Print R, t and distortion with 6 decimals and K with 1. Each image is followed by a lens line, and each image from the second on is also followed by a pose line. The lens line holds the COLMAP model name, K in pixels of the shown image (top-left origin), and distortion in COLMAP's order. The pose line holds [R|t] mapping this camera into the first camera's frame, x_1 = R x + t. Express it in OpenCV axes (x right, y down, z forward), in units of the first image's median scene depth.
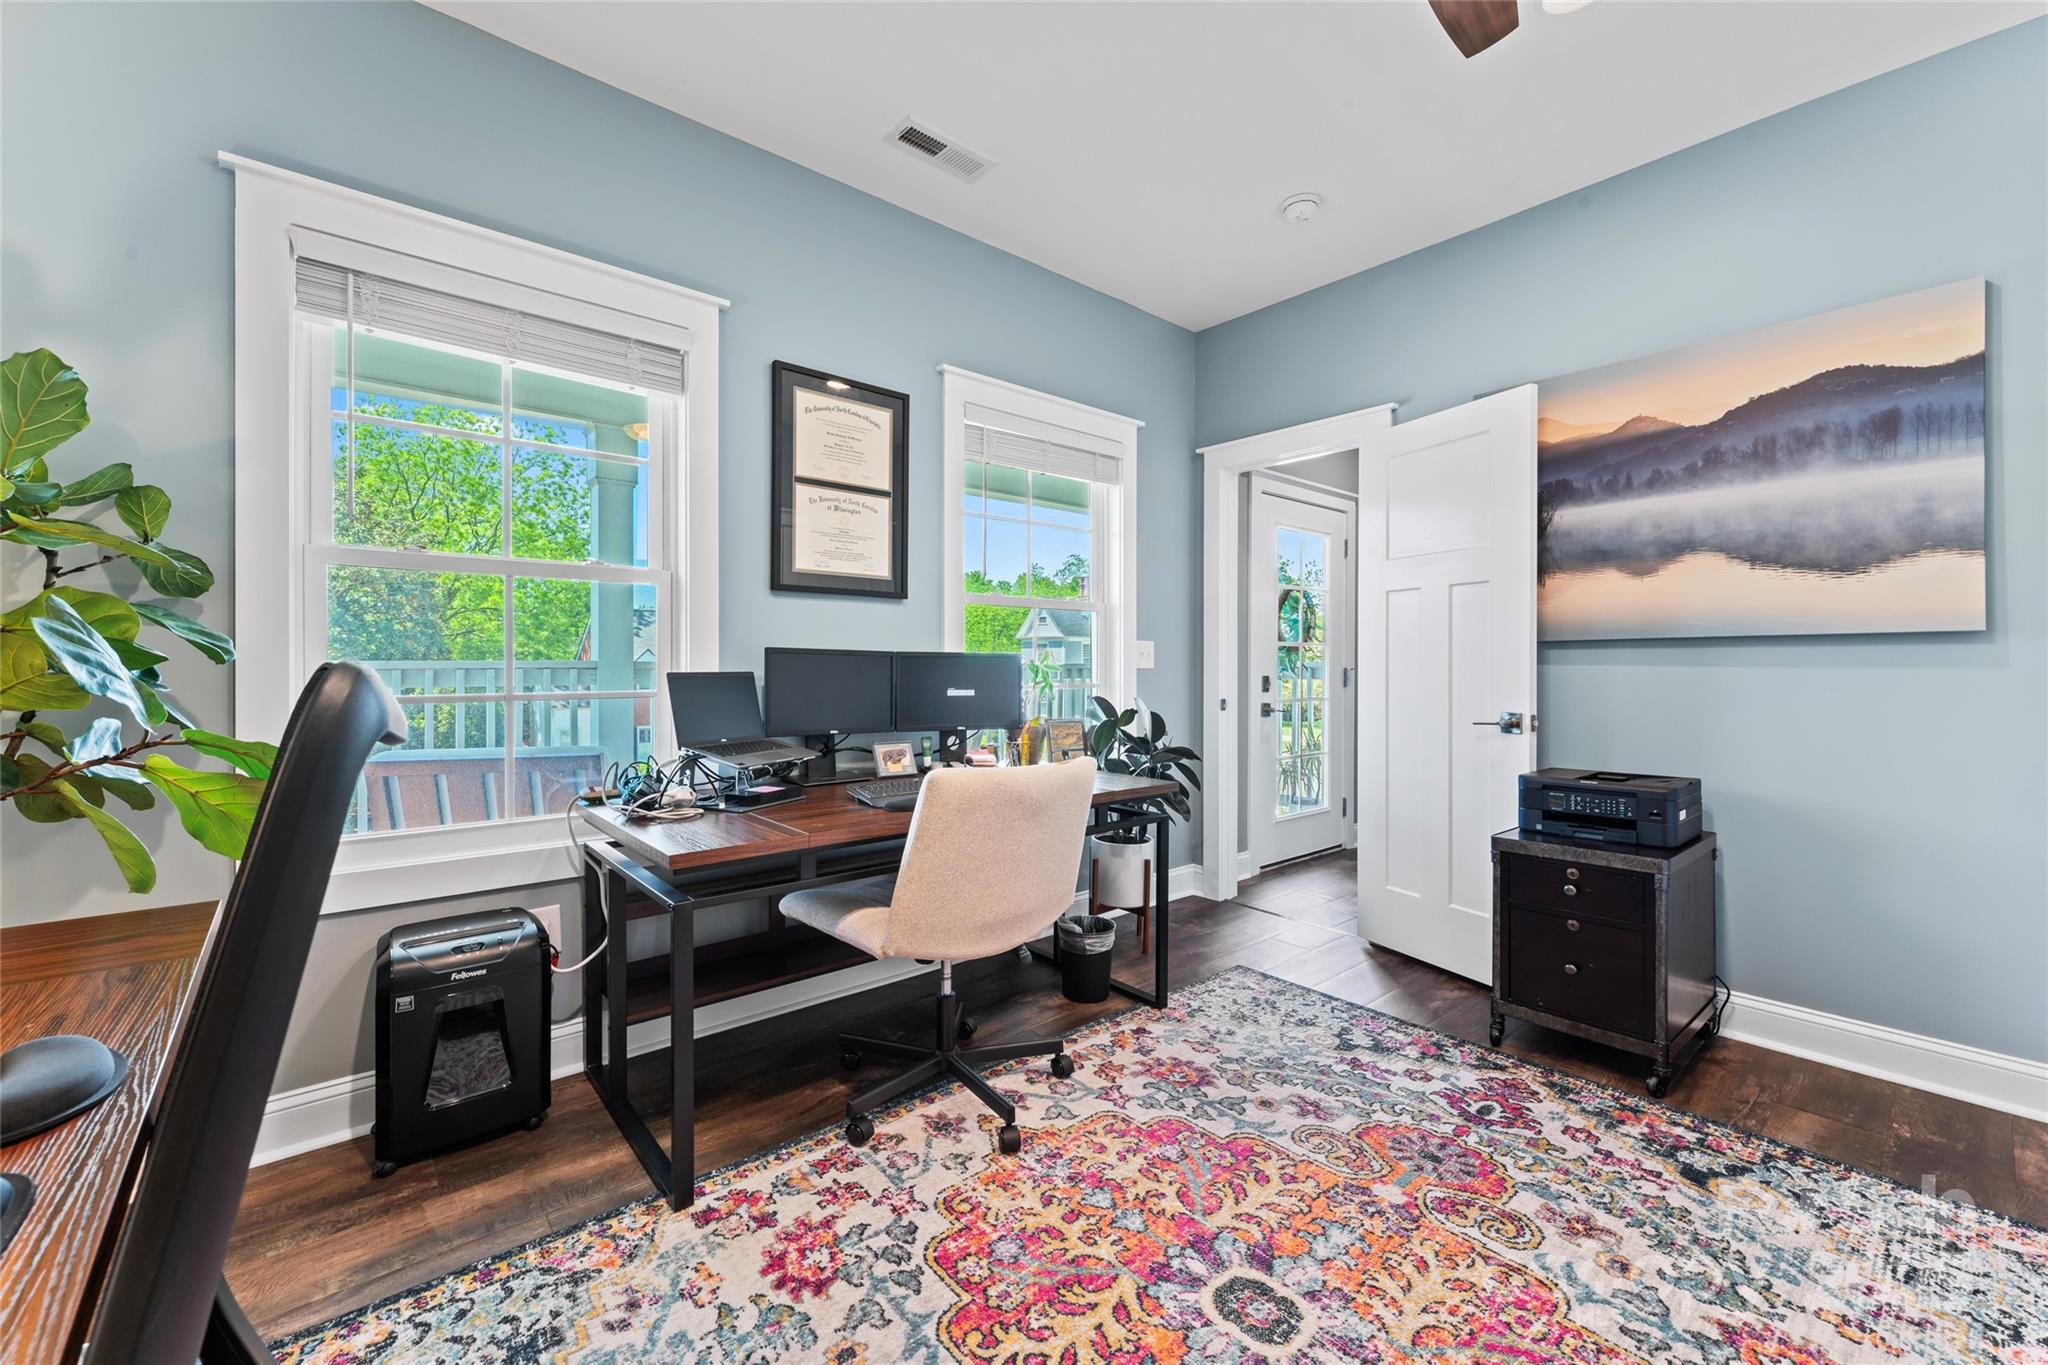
lens RADIAL K [[825.3, 0, 1024.0], [0, 825.3, 682.5], [0, 0, 1]] dist [-0.000233, -0.000242]
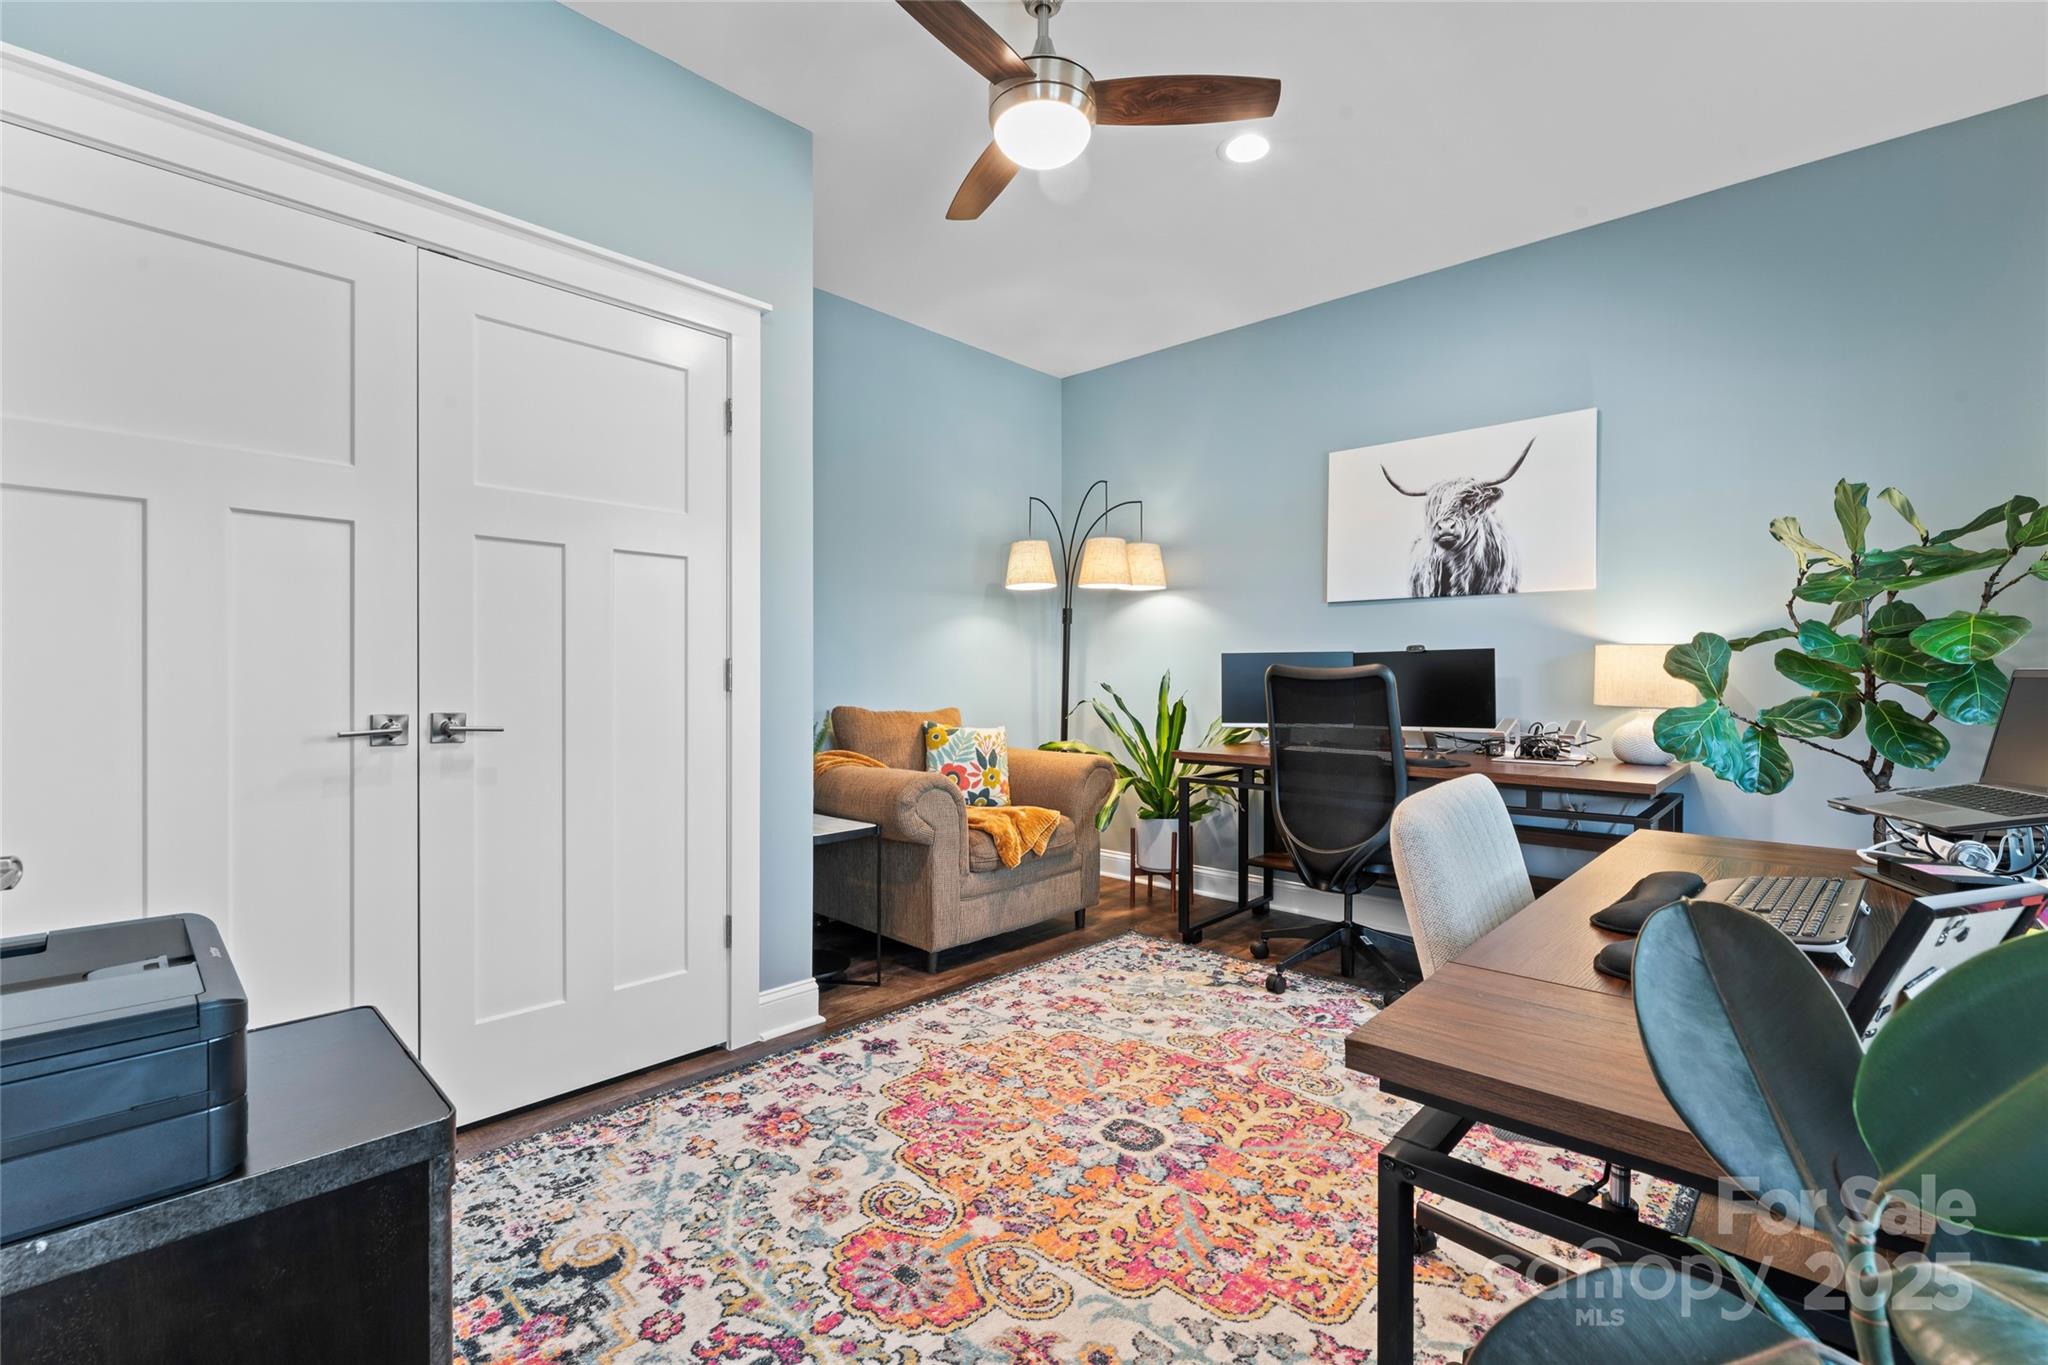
lens RADIAL K [[905.7, 0, 1024.0], [0, 905.7, 682.5], [0, 0, 1]] dist [-0.000052, -0.000067]
pose [[-0.993454, -0.005009, -0.114126, 0.527618], [-0.008470, 0.999518, 0.029857, -0.020771], [0.113921, 0.030628, -0.993018, 2.027817]]
